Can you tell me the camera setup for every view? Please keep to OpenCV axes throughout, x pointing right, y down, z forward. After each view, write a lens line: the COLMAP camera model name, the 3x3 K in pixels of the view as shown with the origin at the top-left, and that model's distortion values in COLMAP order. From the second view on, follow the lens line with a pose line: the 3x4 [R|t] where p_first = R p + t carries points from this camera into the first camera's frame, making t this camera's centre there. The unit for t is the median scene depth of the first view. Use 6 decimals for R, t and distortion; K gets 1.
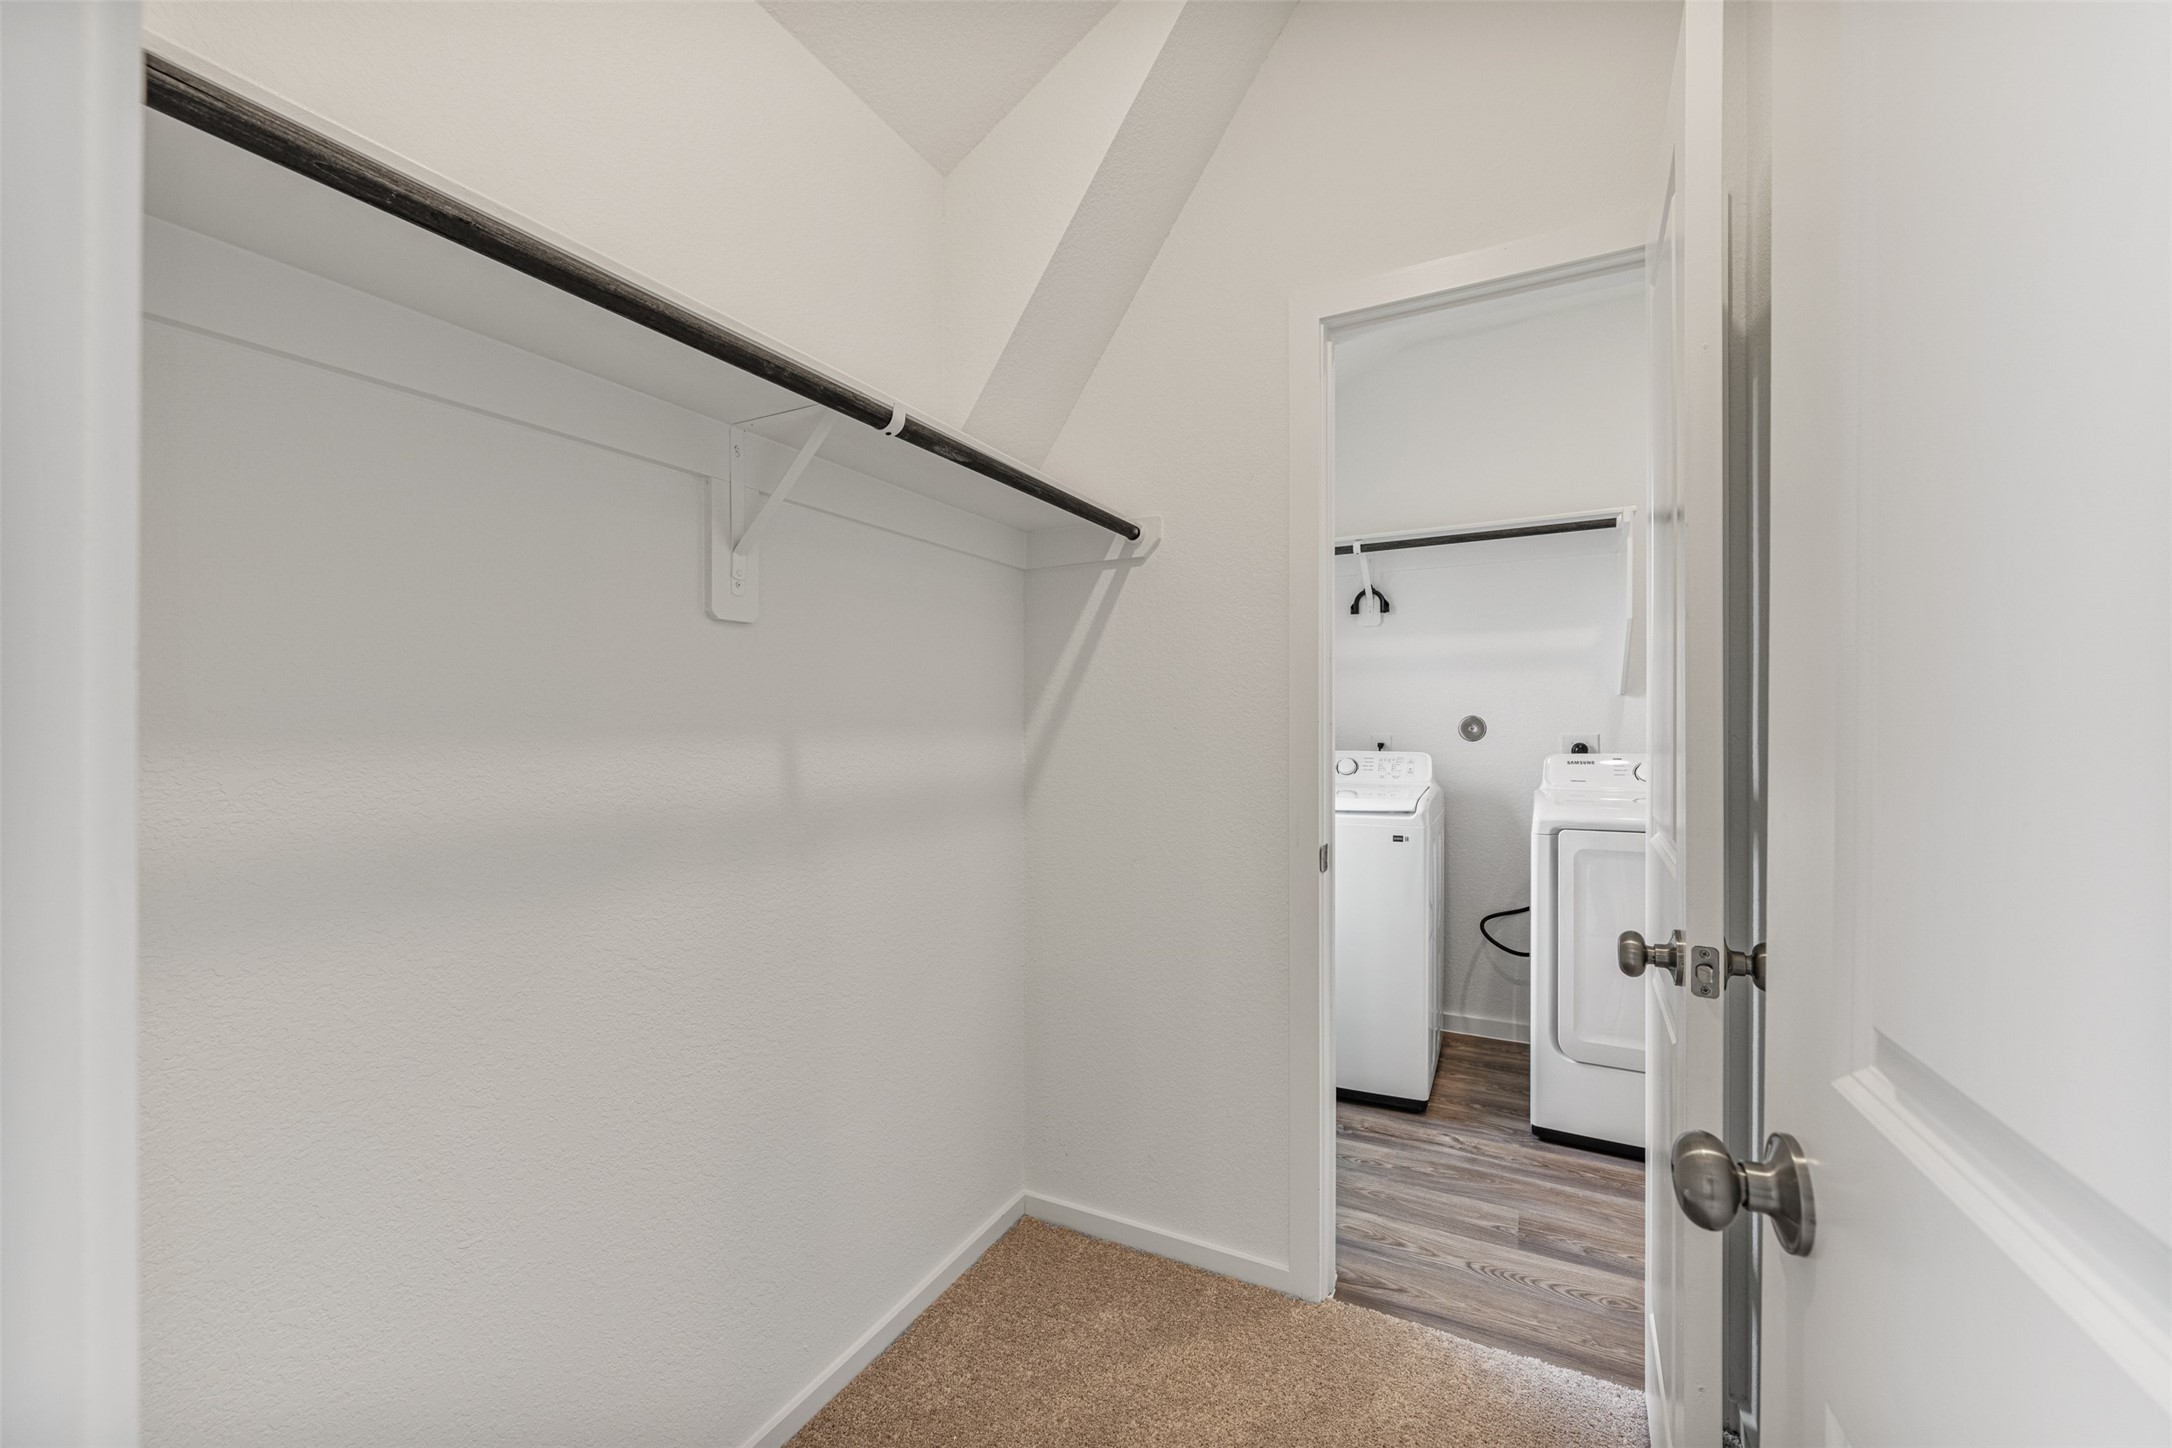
lens RADIAL K [[844.7, 0, 1089.9], [0, 844.7, 706.2], [0, 0, 1]] dist [-0.007058, 0.002013]
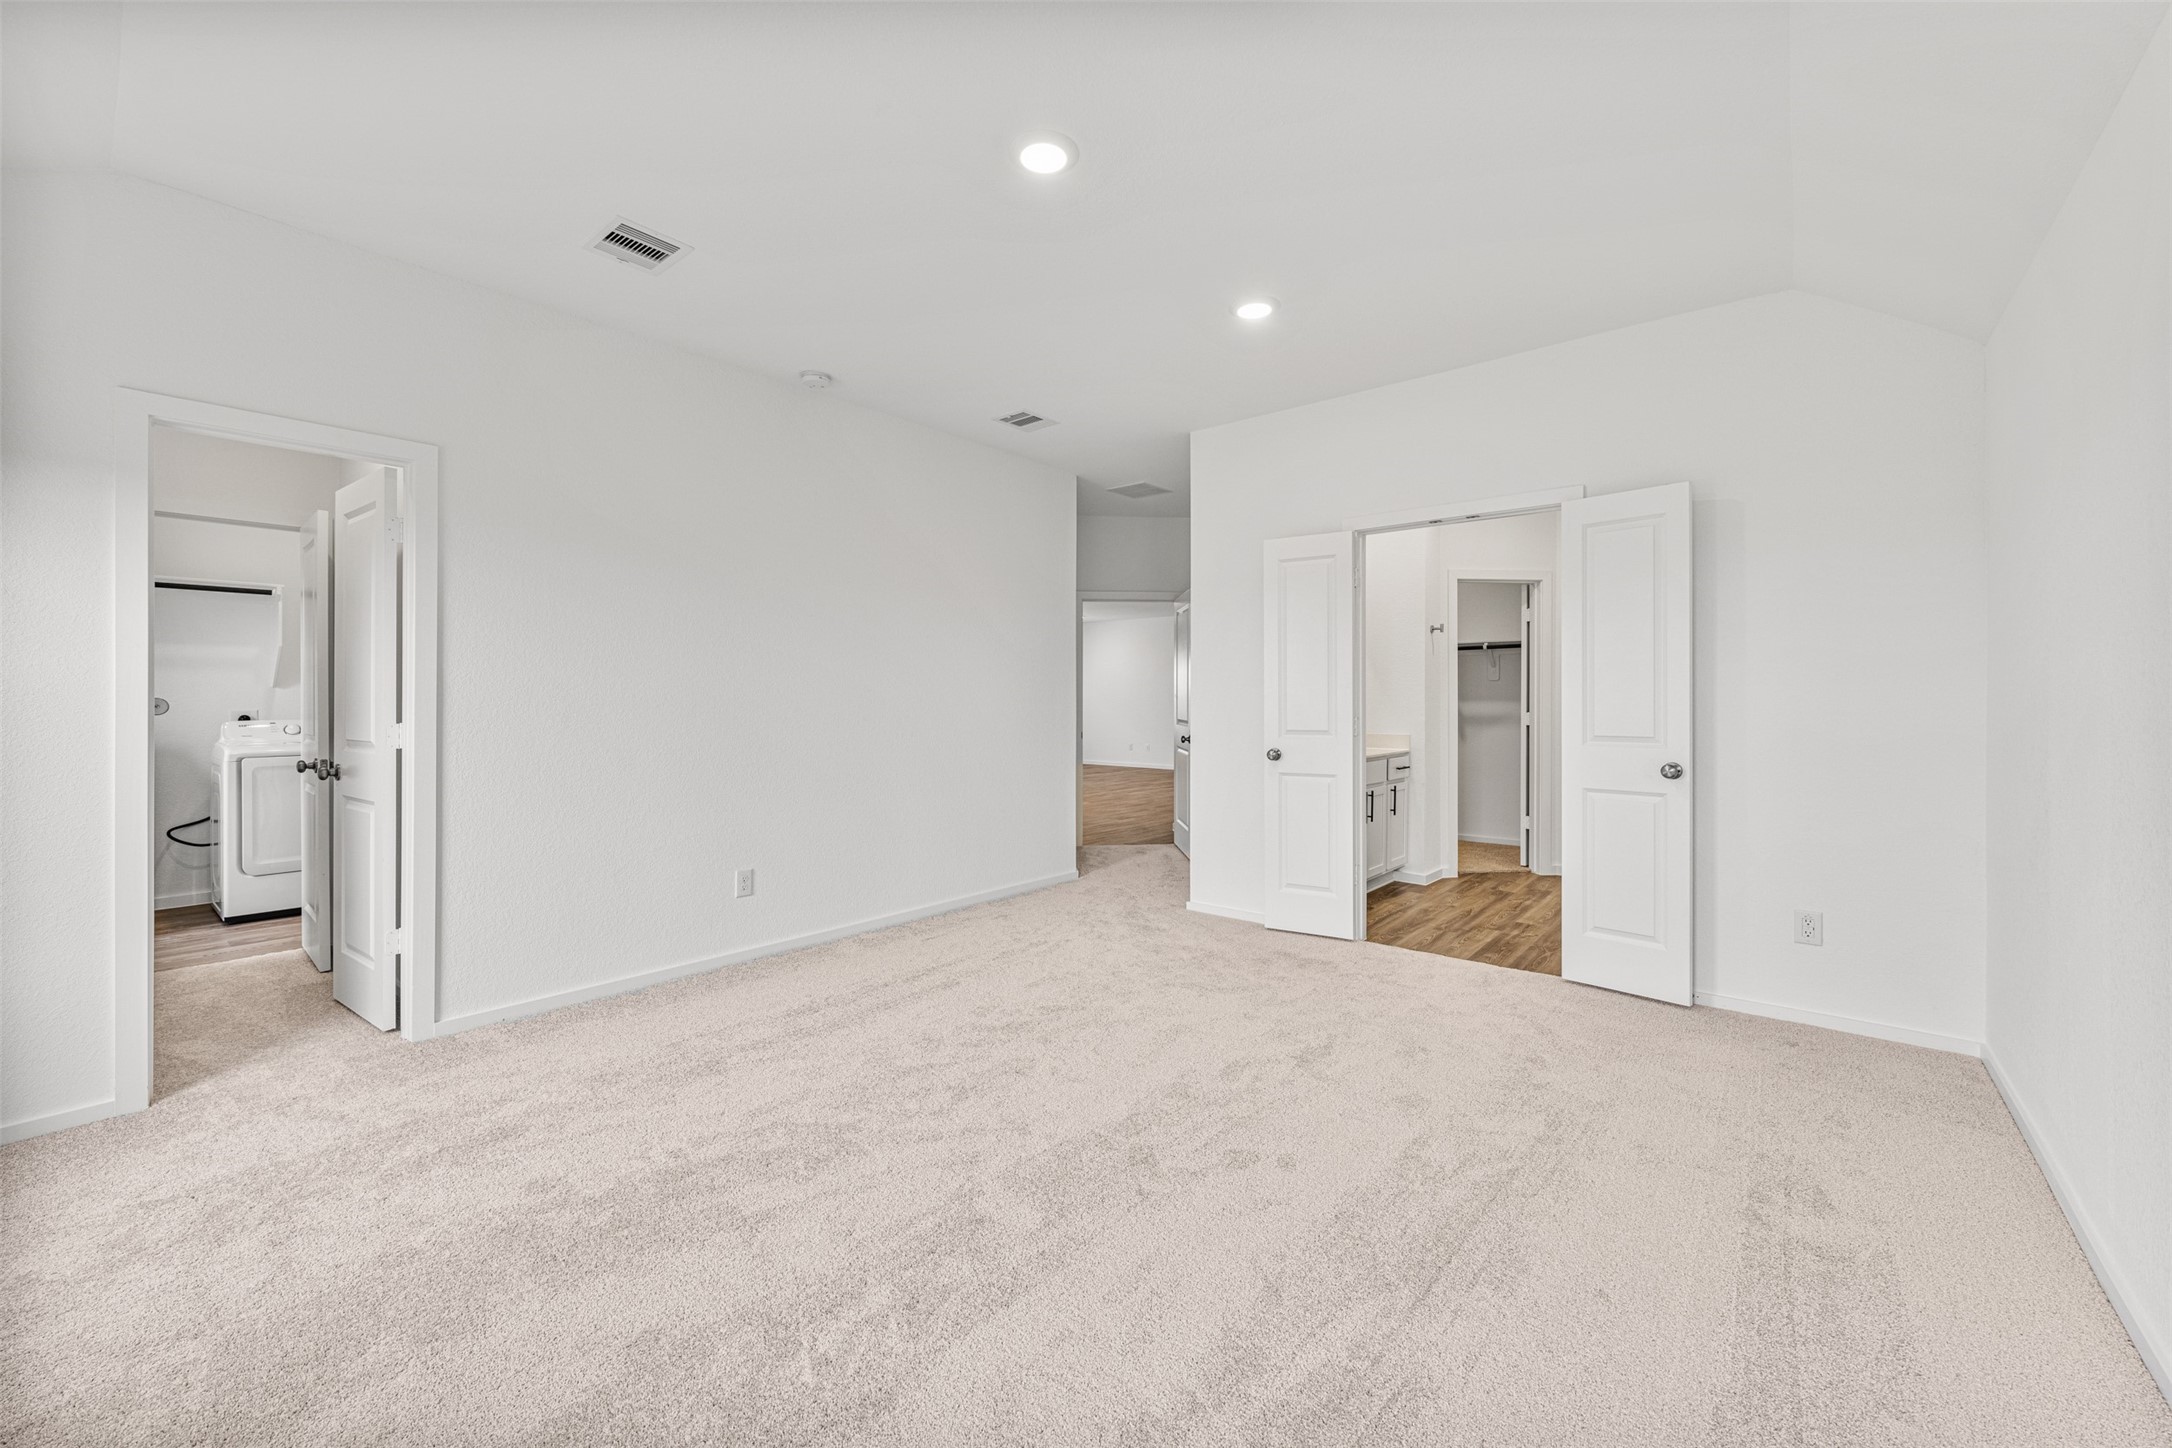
lens RADIAL K [[844.7, 0, 1089.9], [0, 844.7, 706.2], [0, 0, 1]] dist [-0.007058, 0.002013]
pose [[0.204454, -0.007859, 0.978845, -0.894530], [-0.013924, 0.999843, 0.010936, -0.018510], [-0.978777, -0.015865, 0.204313, -1.240662]]
